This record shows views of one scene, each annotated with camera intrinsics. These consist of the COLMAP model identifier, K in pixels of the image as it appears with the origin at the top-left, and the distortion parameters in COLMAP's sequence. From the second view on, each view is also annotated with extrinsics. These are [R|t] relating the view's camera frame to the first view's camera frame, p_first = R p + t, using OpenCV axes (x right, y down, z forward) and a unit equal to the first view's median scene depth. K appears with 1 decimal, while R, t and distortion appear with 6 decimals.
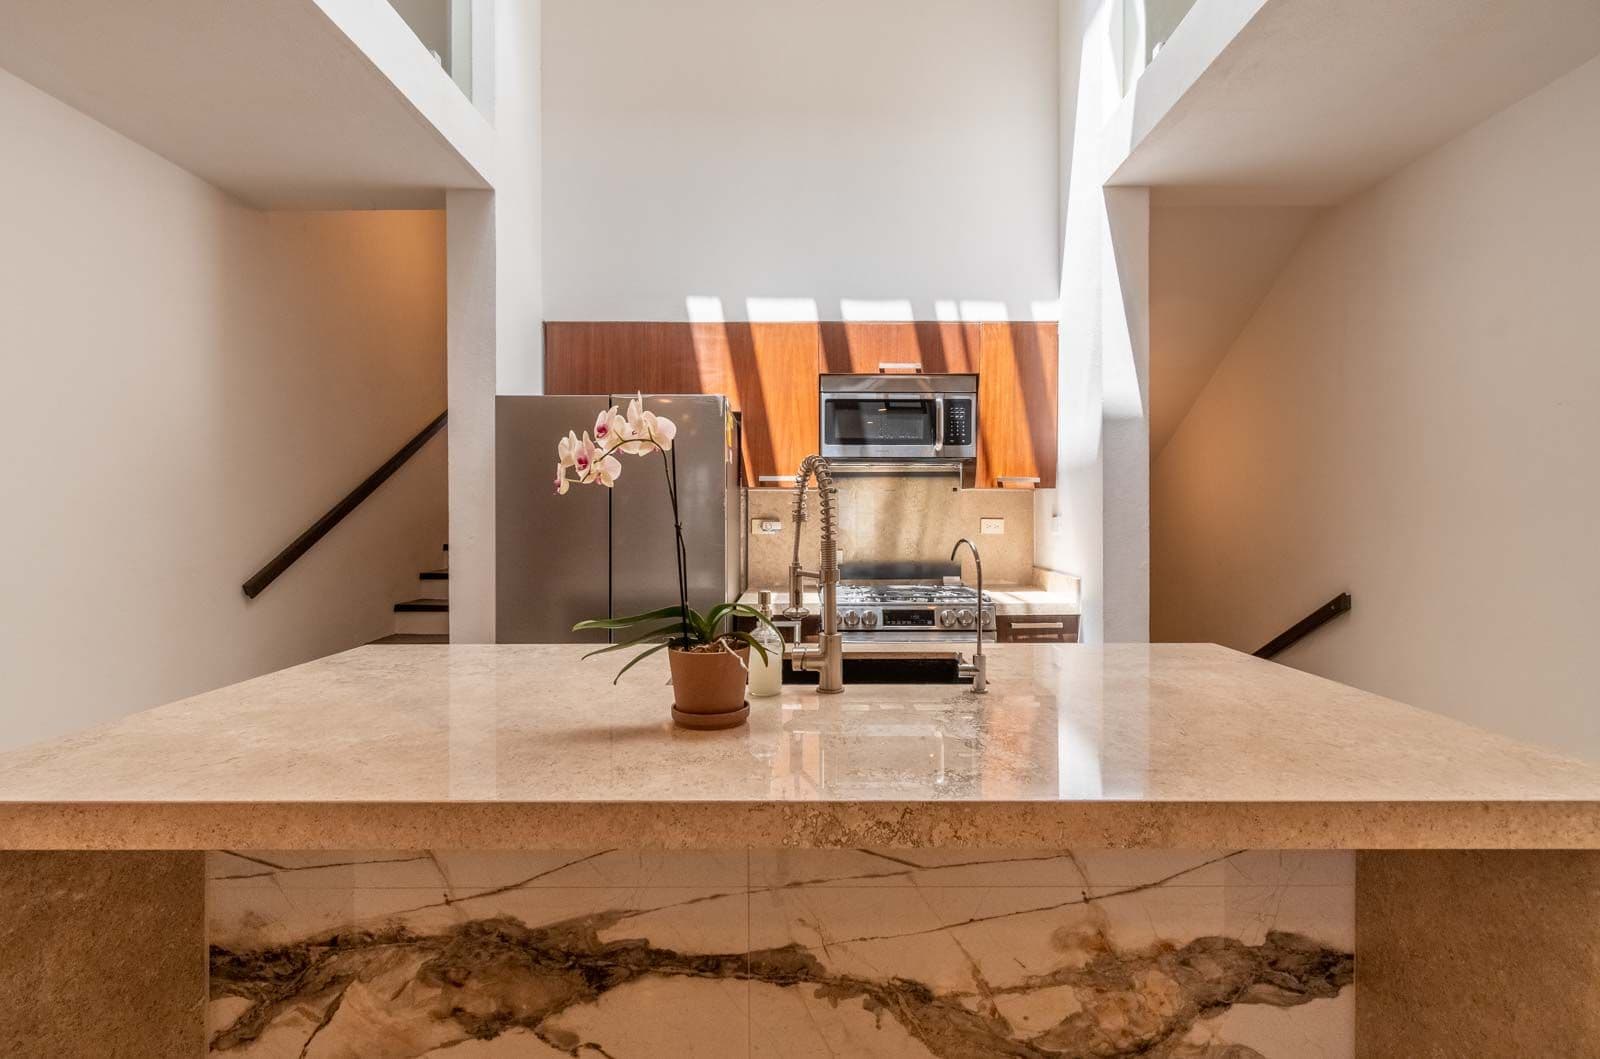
lens RADIAL K [[751.8, 0, 800.0], [0, 751.8, 529.5], [0, 0, 1]] dist [0.000923, -0.000124]
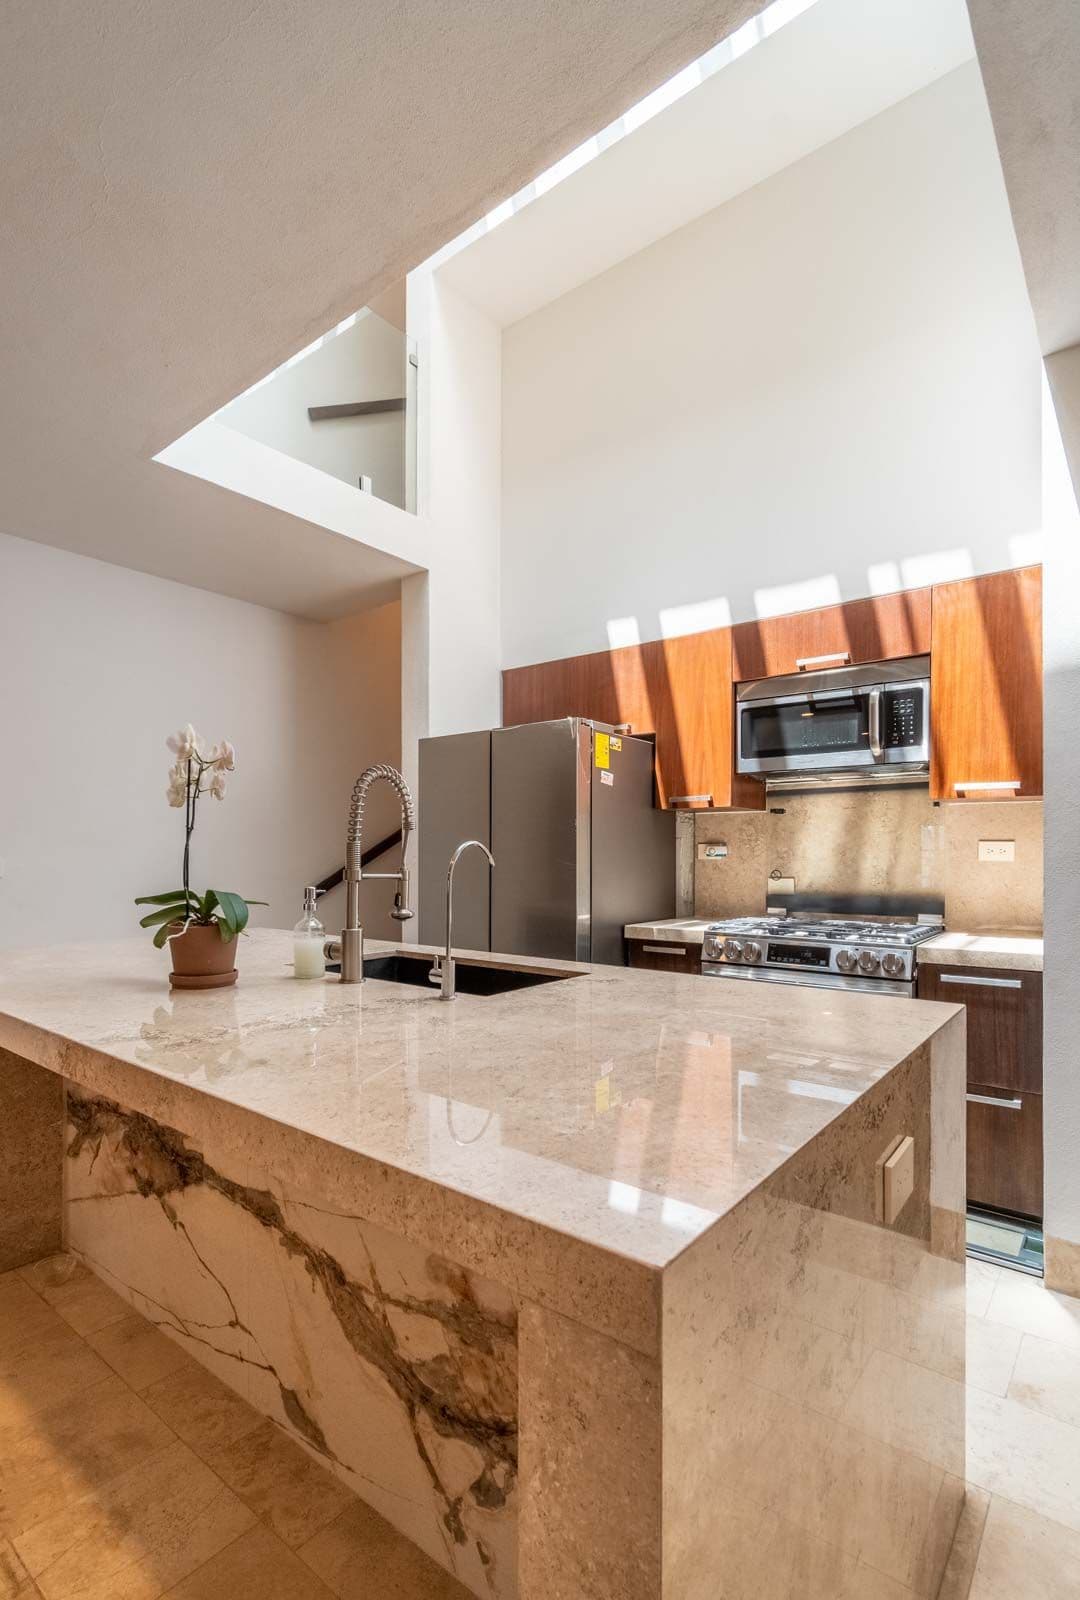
lens RADIAL K [[745.7, 0, 539.5], [0, 745.7, 867.8], [0, 0, 1]] dist [0.001995, 0.000044]
pose [[0.782154, 0.012414, -0.622962, 0.411129], [-0.014050, 0.999899, 0.002285, 0.019668], [0.622927, 0.006966, 0.782249, 0.146006]]
